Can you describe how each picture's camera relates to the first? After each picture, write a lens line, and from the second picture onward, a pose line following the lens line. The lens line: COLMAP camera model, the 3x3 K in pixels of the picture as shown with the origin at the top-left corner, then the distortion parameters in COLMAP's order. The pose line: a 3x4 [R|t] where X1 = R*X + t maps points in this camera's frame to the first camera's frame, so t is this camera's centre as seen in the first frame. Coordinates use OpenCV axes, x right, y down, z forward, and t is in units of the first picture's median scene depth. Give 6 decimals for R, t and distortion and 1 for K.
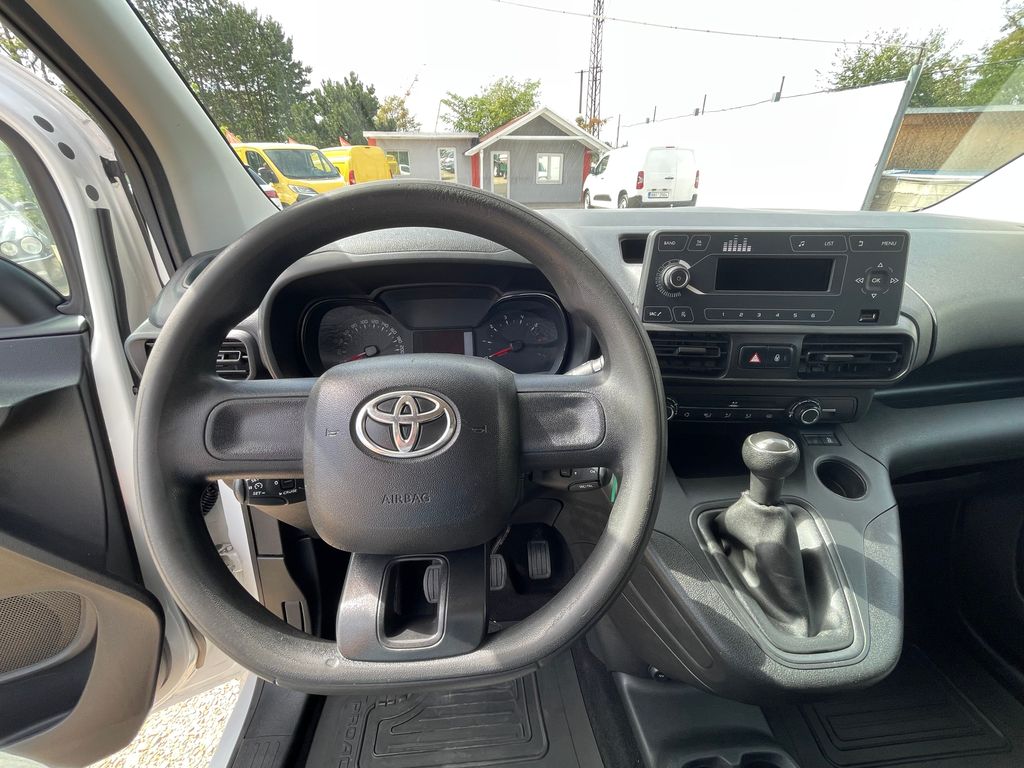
lens RADIAL K [[414.6, 0, 512.0], [0, 414.6, 384.0], [0, 0, 1]] dist [-0.001609, -0.000004]
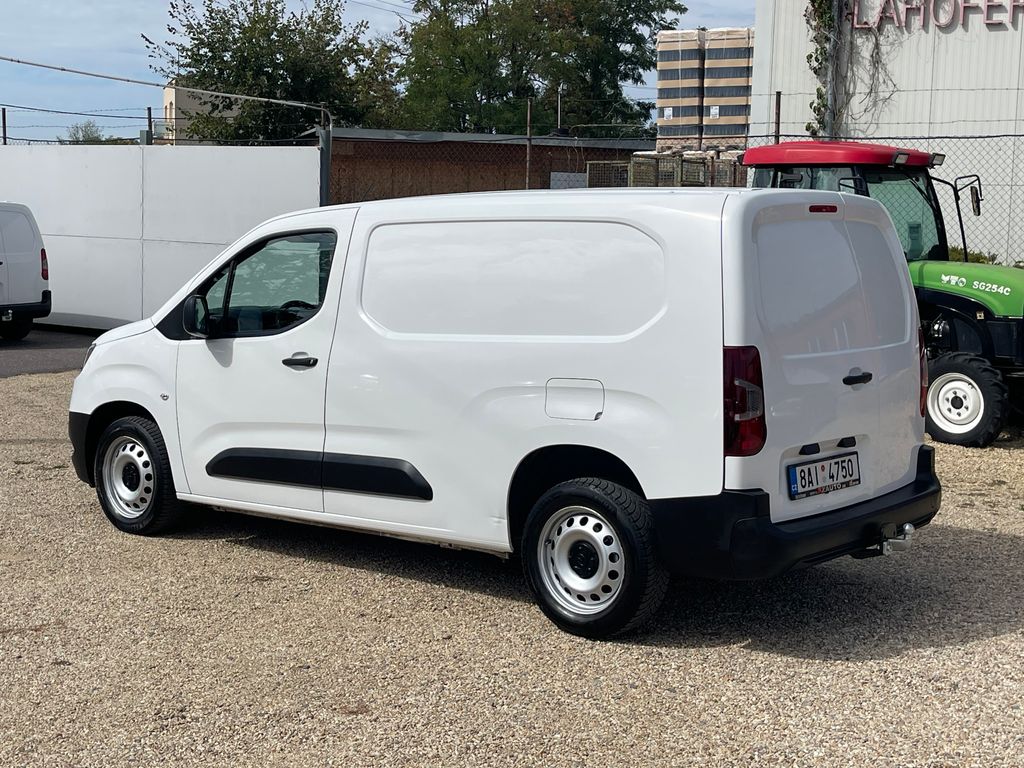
lens RADIAL K [[1390.9, 0, 512.0], [0, 1390.9, 384.0], [0, 0, 1]] dist [-0.005009, -0.014132]
pose [[0.689239, -0.074201, 0.720724, -0.124847], [0.324075, 0.921260, -0.215072, 0.061157], [-0.648016, 0.381805, 0.659015, -0.138163]]
